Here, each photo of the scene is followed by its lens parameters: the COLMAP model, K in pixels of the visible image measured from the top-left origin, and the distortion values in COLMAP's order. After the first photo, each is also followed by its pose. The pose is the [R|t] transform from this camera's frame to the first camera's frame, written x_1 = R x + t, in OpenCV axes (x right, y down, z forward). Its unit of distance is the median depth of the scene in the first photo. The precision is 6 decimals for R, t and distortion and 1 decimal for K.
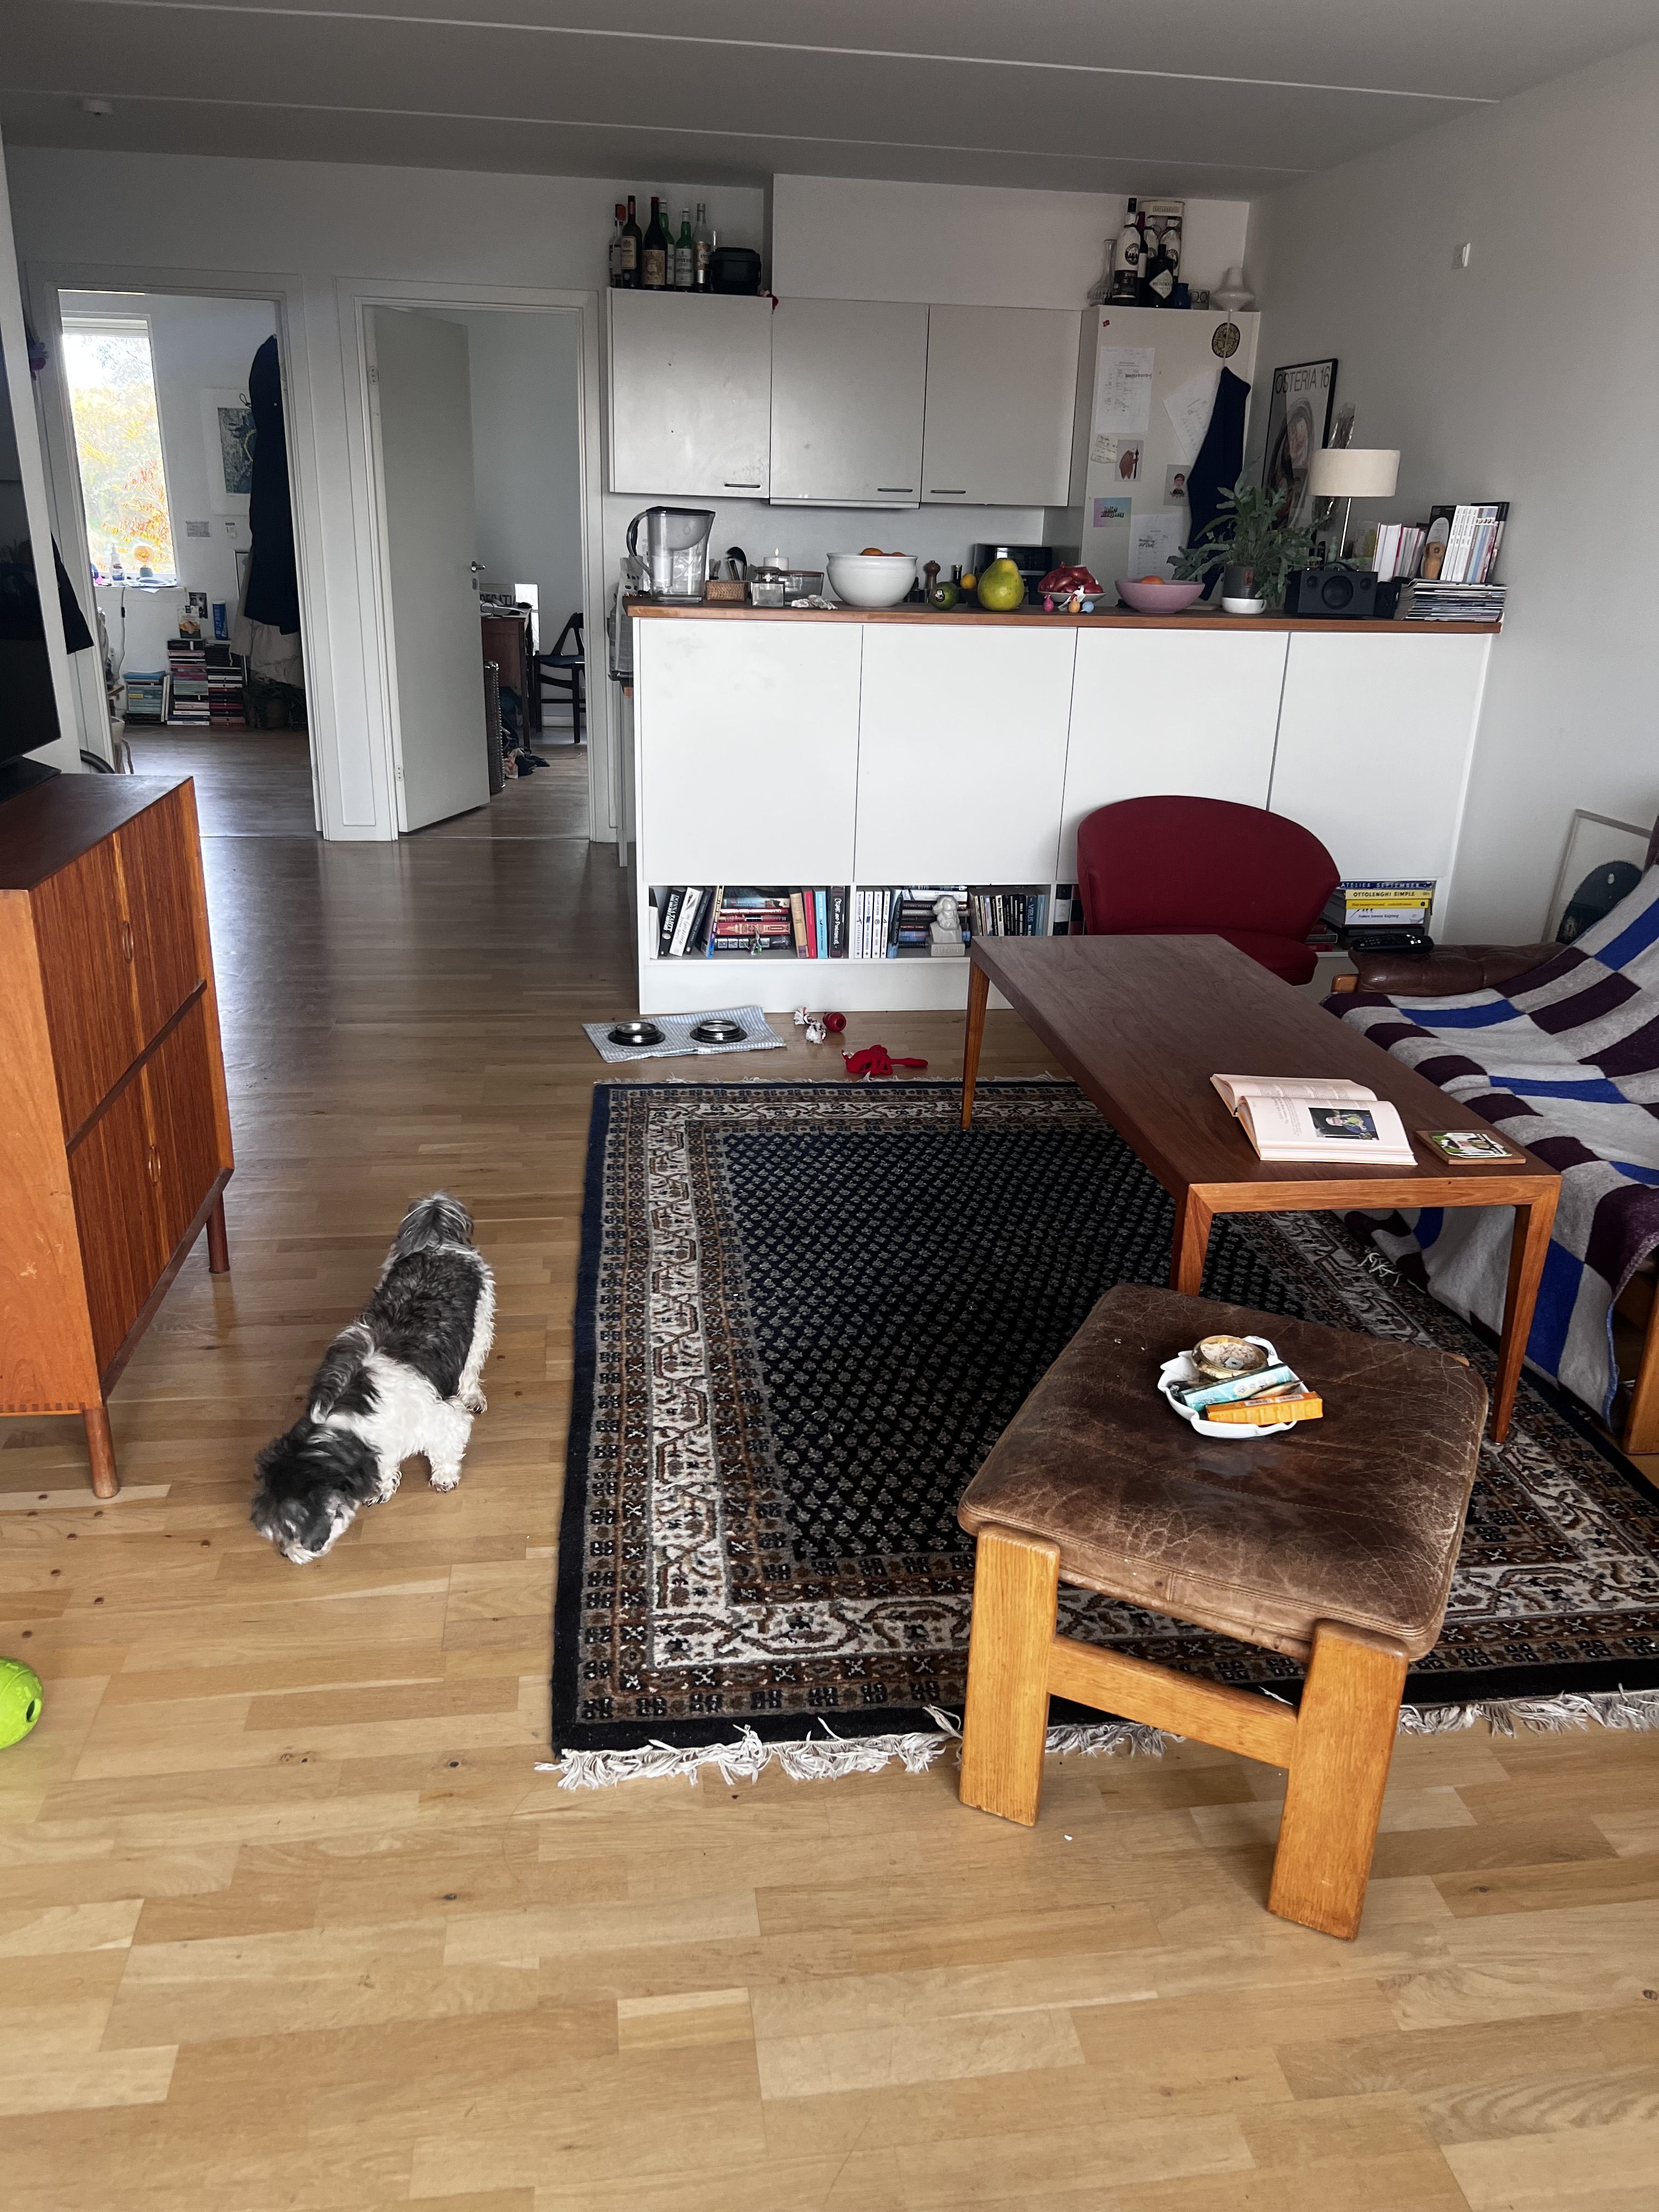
lens RADIAL K [[1664.0, 0, 832.4], [0, 1664.0, 1109.7], [0, 0, 1]] dist [0.002259, -0.000967]
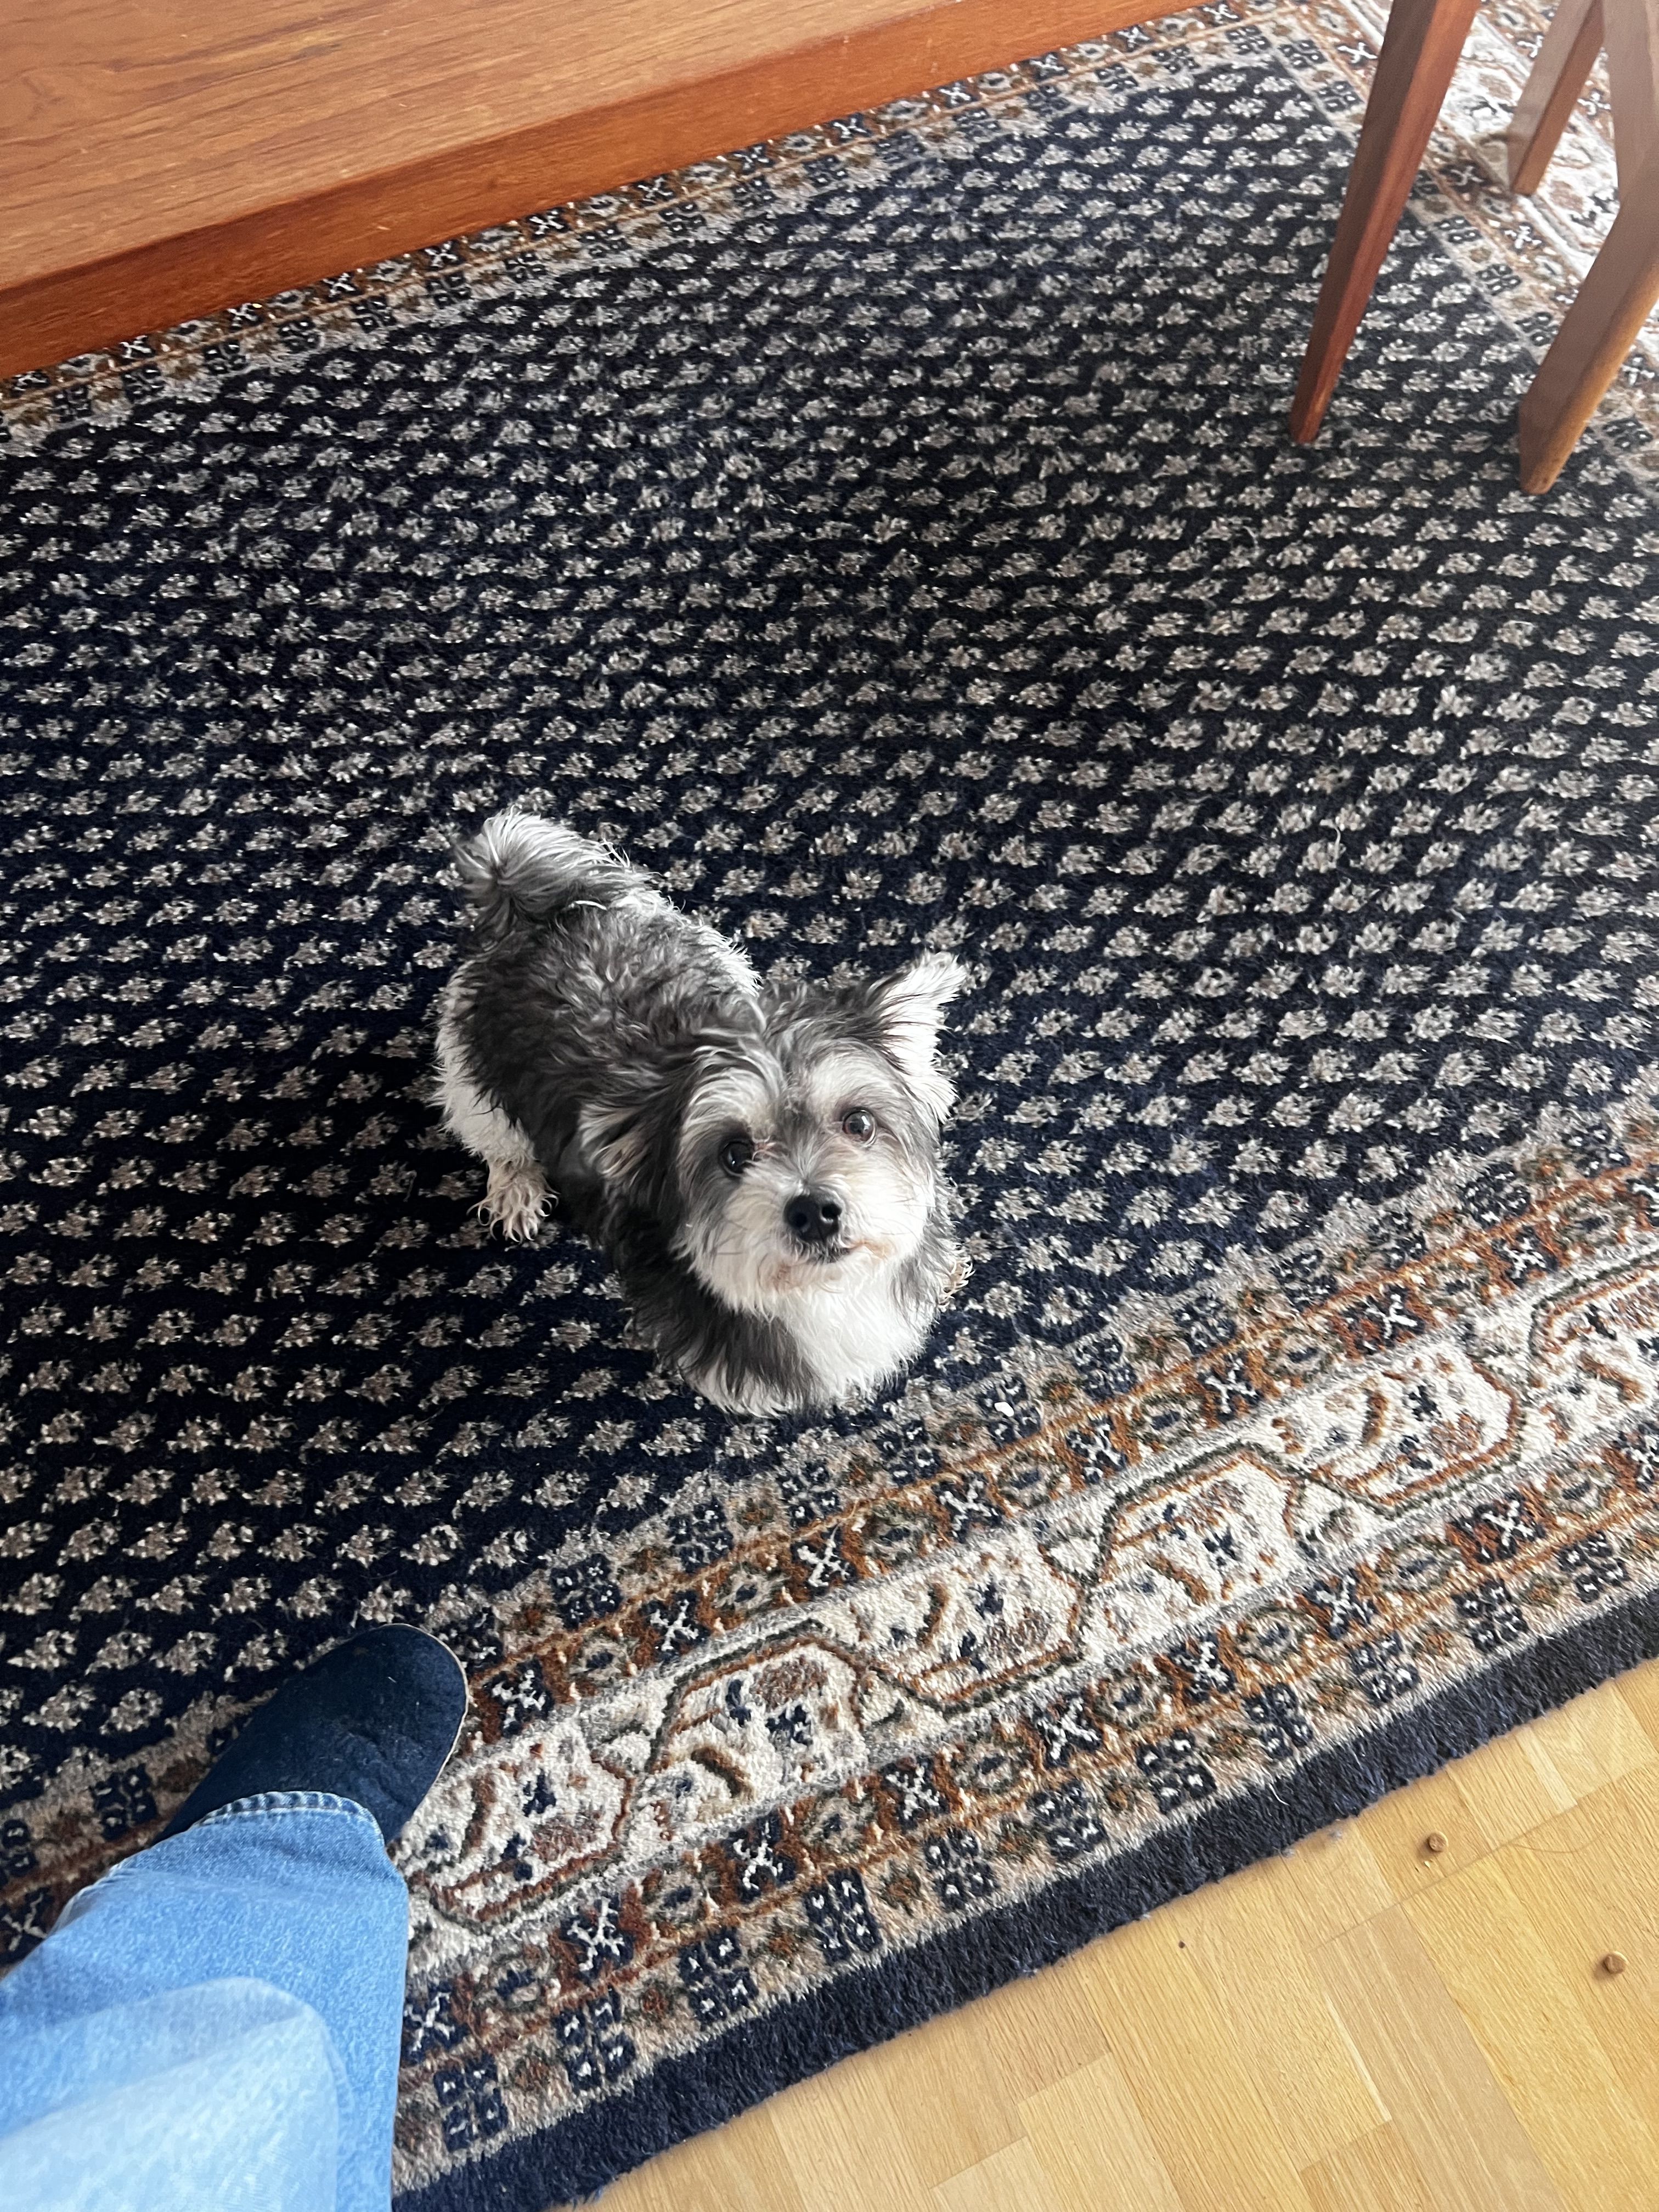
lens RADIAL K [[1664.0, 0, 829.2], [0, 1664.0, 1105.2], [0, 0, 1]] dist [0.002259, -0.000967]
pose [[-0.288381, -0.897086, 0.334773, -0.102711], [0.308235, 0.244042, 0.919475, -0.221962], [-0.906547, 0.368348, 0.206136, 0.914694]]
